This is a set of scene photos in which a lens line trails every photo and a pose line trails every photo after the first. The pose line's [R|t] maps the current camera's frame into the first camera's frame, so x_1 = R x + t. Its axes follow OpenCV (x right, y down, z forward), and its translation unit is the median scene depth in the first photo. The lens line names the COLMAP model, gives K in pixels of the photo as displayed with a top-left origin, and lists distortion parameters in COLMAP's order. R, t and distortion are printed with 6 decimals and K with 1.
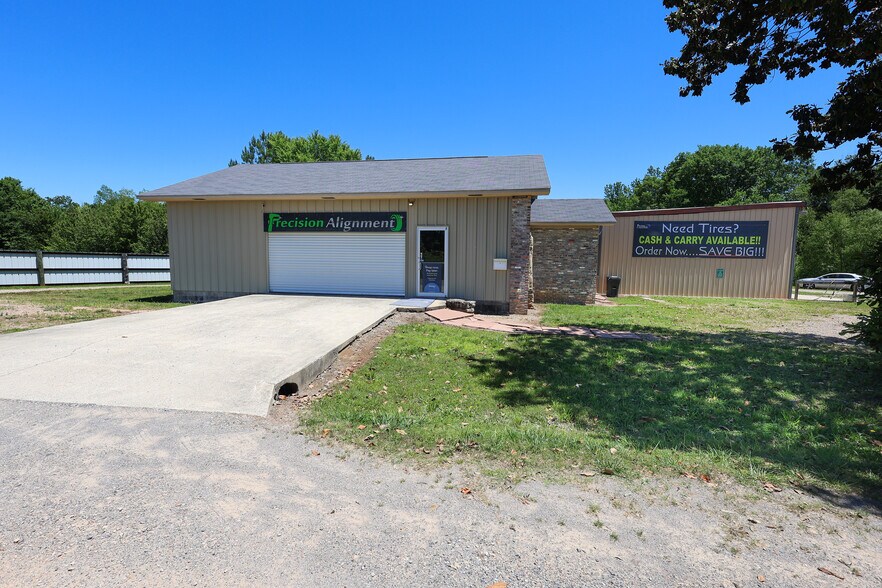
lens RADIAL K [[405.4, 0, 441.0], [0, 405.4, 294.0], [0, 0, 1]] dist [0.001027, 0.000098]
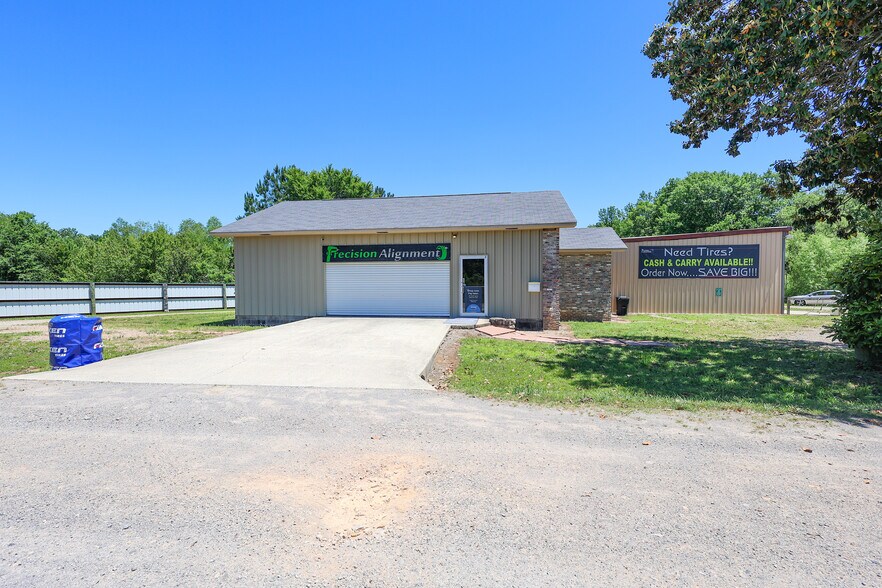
lens RADIAL K [[408.8, 0, 441.0], [0, 408.8, 294.0], [0, 0, 1]] dist [0.001336, 0.000261]
pose [[0.999731, -0.017382, 0.015358, -0.128813], [0.018281, 0.998001, -0.060489, 0.011843], [-0.014276, 0.060754, 0.998051, -0.151614]]
